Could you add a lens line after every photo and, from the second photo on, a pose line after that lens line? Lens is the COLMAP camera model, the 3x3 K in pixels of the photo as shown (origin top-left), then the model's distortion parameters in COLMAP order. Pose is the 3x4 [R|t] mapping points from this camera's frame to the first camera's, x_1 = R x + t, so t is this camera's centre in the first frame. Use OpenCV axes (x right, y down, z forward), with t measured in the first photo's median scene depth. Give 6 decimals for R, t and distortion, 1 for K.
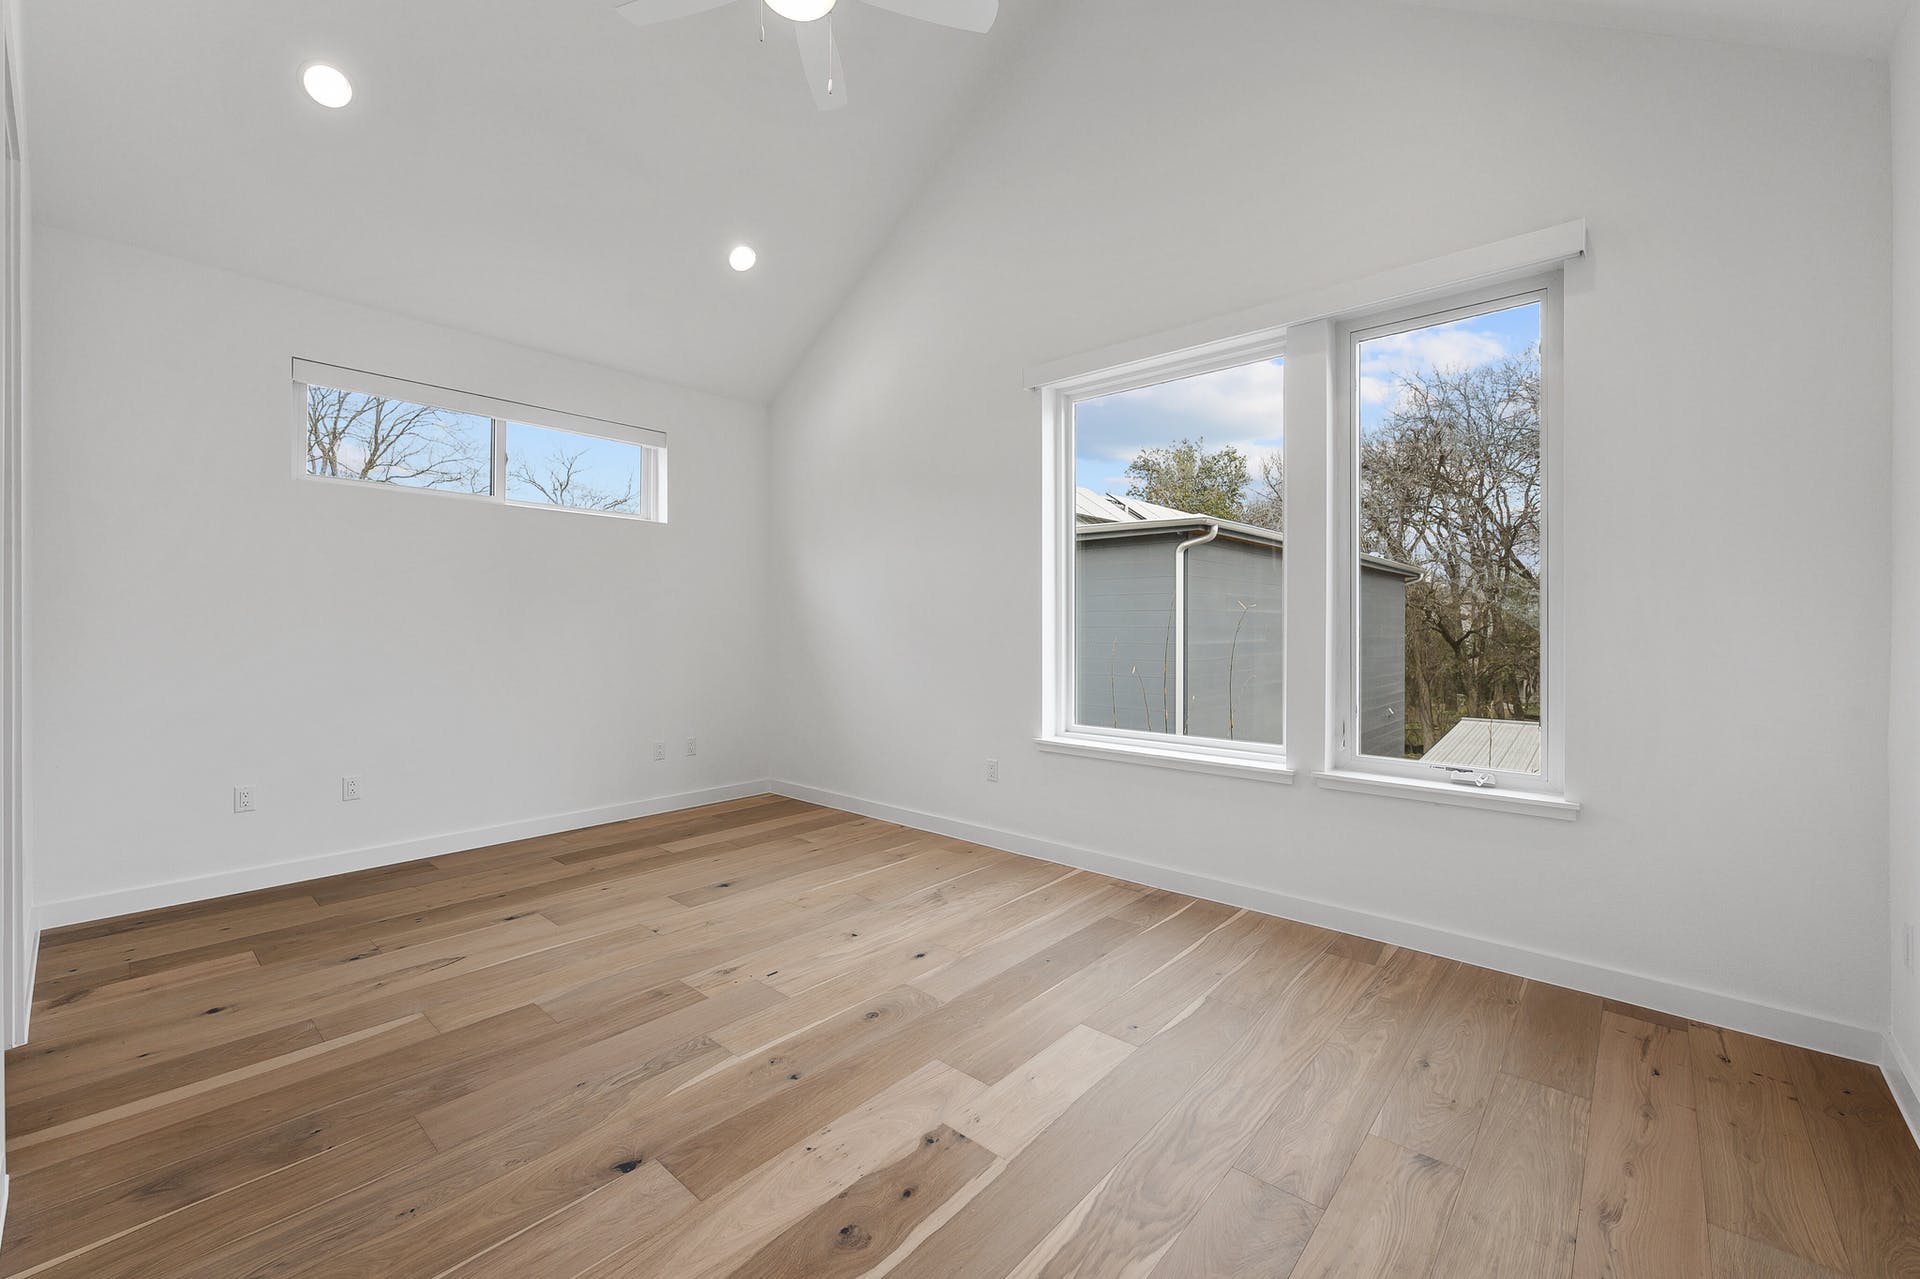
lens RADIAL K [[771.5, 0, 959.9], [0, 771.5, 627.5], [0, 0, 1]] dist [-0.001849, -0.000190]
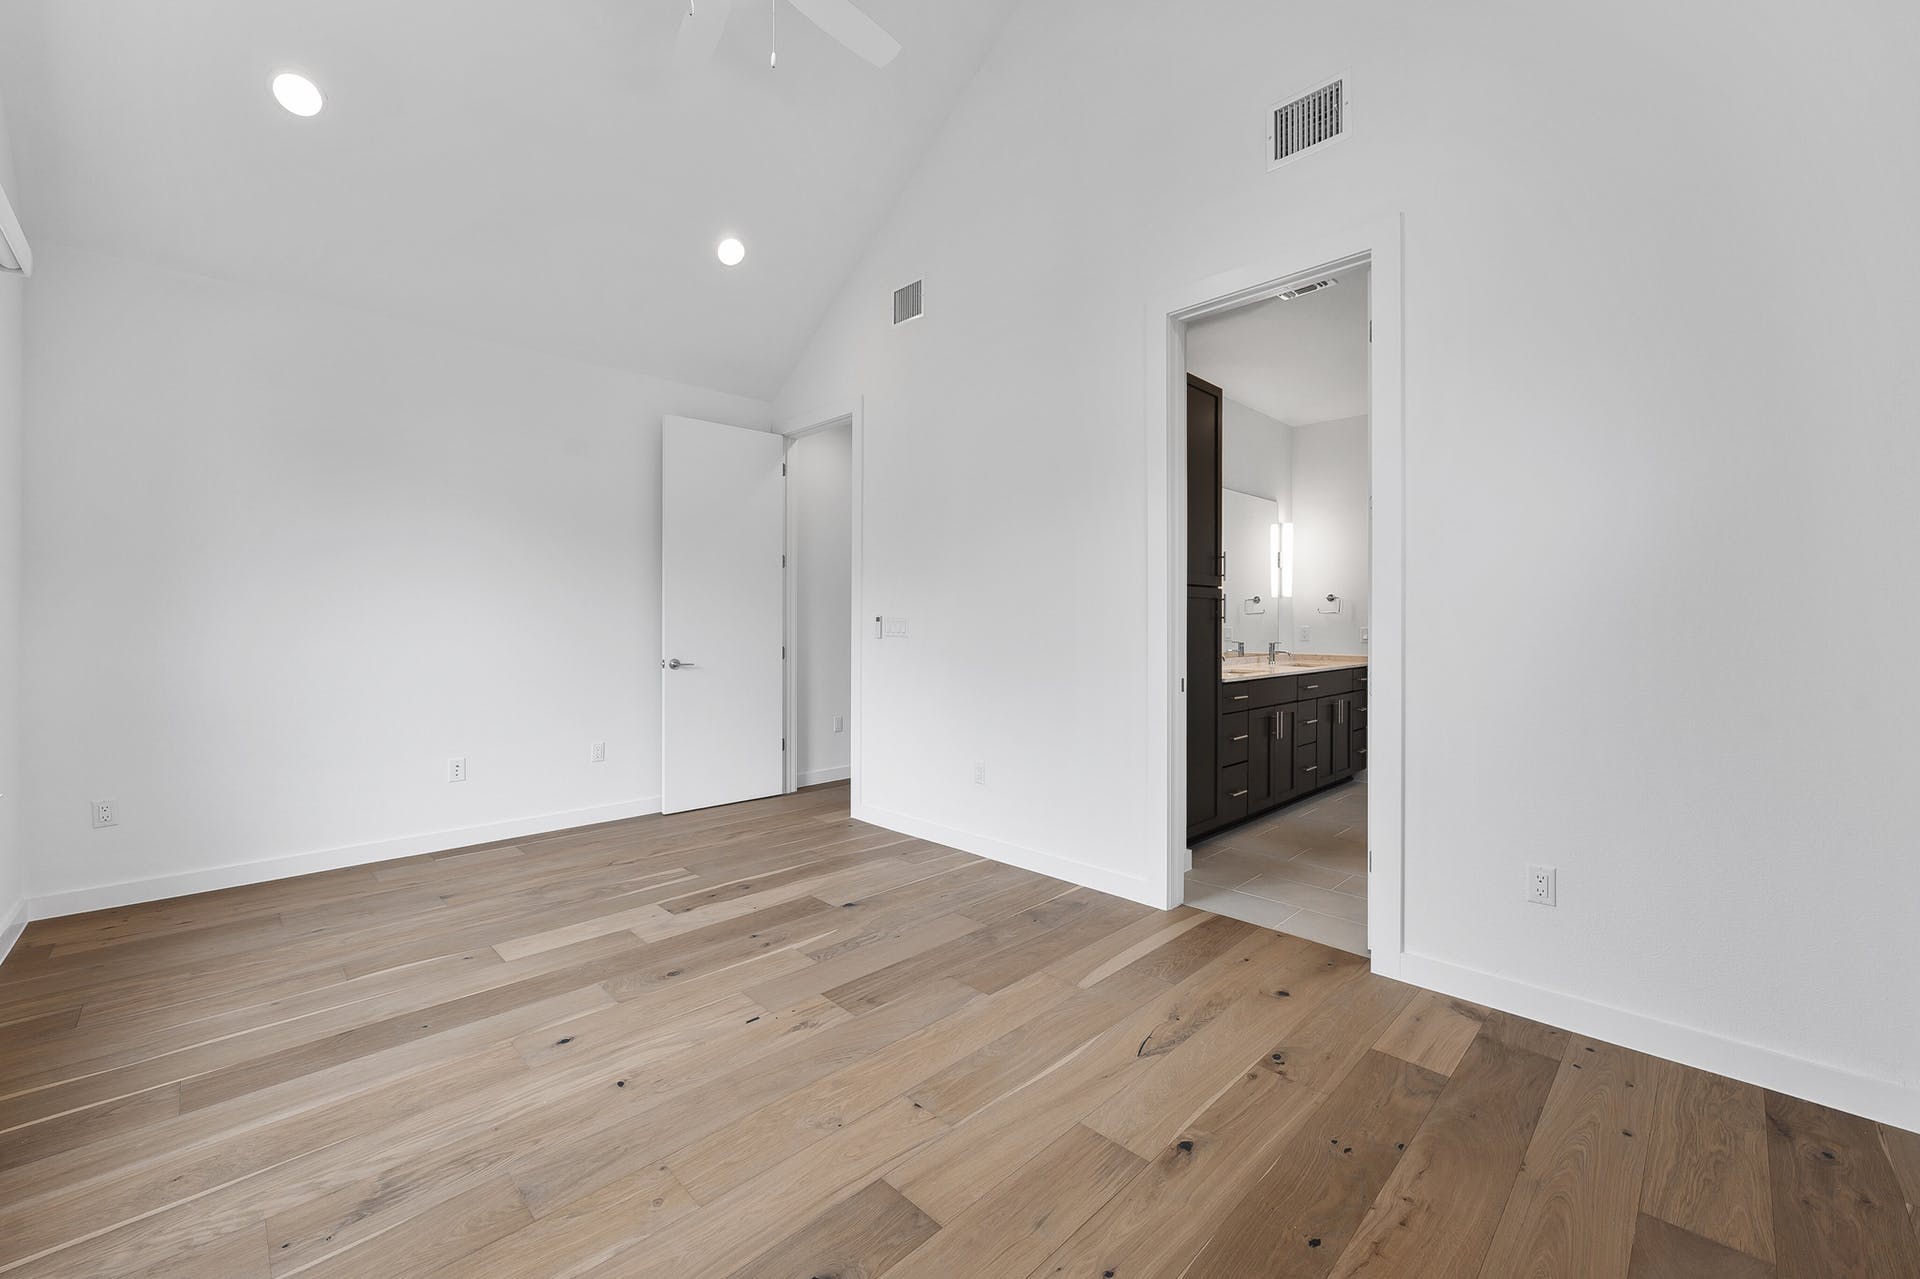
lens RADIAL K [[771.5, 0, 965.2], [0, 771.5, 629.4], [0, 0, 1]] dist [-0.001849, -0.000190]
pose [[-0.997702, -0.004595, 0.067593, -0.578057], [-0.003575, 0.999878, 0.015206, -0.011795], [-0.067655, 0.014929, -0.997597, 1.975811]]
